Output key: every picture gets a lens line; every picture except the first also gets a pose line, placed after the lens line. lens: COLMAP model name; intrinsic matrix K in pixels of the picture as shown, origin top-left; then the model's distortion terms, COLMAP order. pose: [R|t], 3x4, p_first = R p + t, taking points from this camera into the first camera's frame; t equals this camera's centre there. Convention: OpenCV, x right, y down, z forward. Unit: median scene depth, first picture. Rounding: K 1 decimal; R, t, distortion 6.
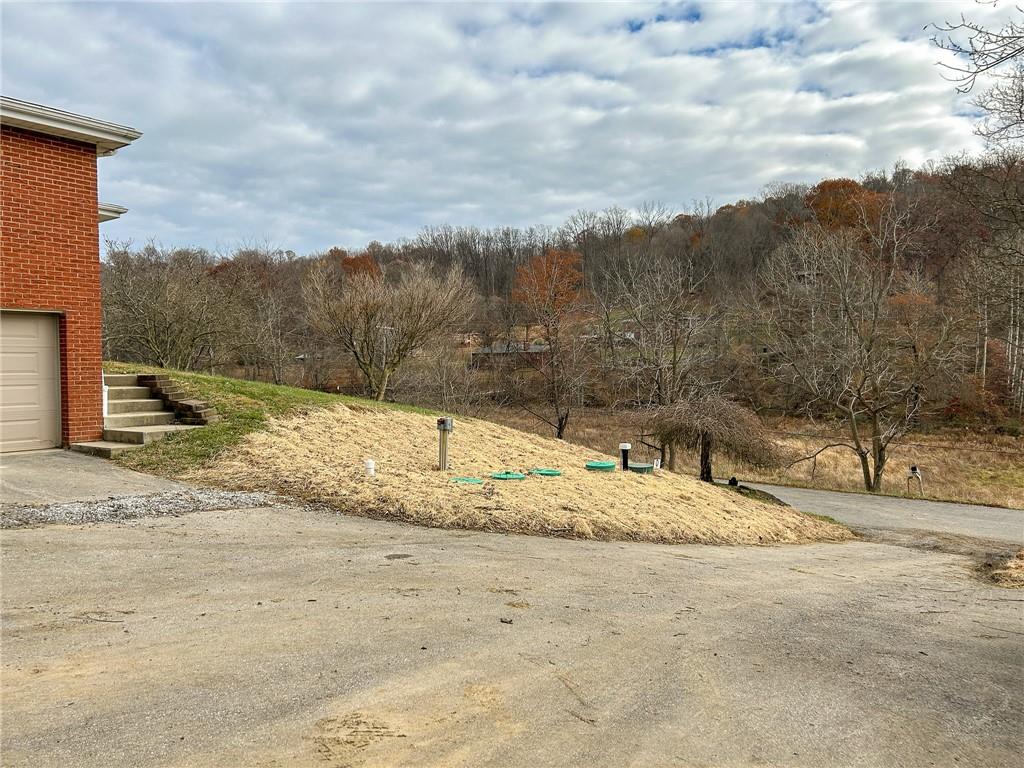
lens RADIAL K [[762.4, 0, 513.4], [0, 762.4, 375.7], [0, 0, 1]] dist [0.038698, -0.015497]
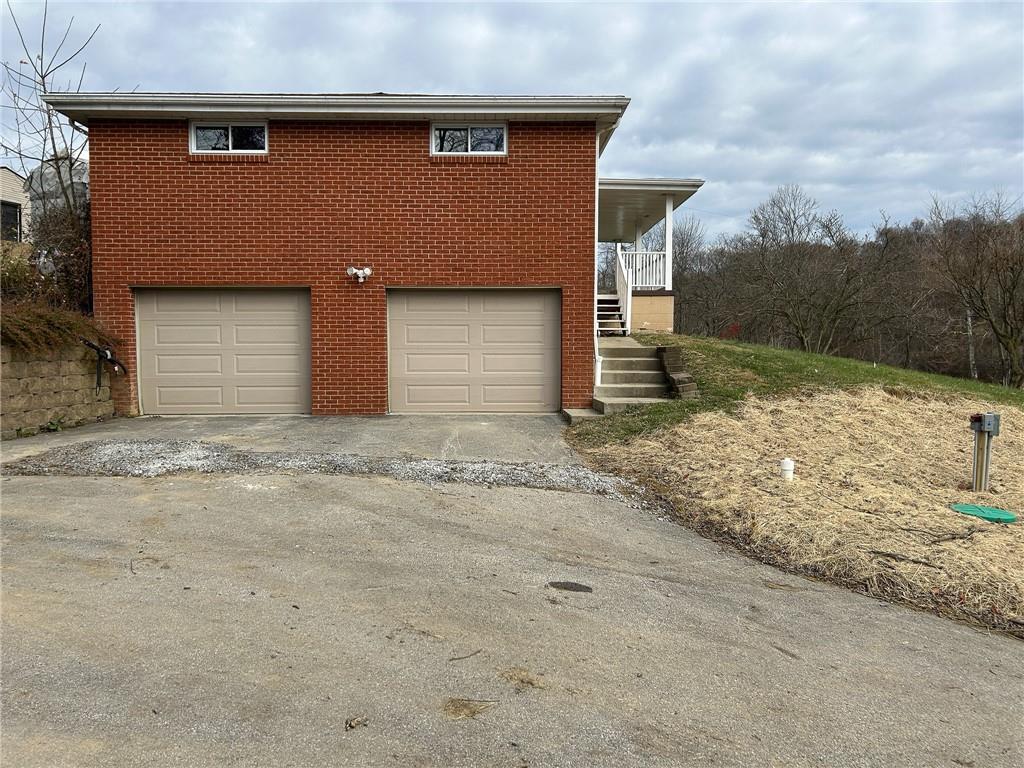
lens RADIAL K [[762.4, 0, 512.3], [0, 762.4, 390.5], [0, 0, 1]] dist [0.038698, -0.015497]
pose [[0.600505, 0.054908, -0.797734, 0.232942], [-0.014972, 0.998237, 0.057438, 0.001872], [0.799481, -0.022548, 0.600268, 0.298697]]
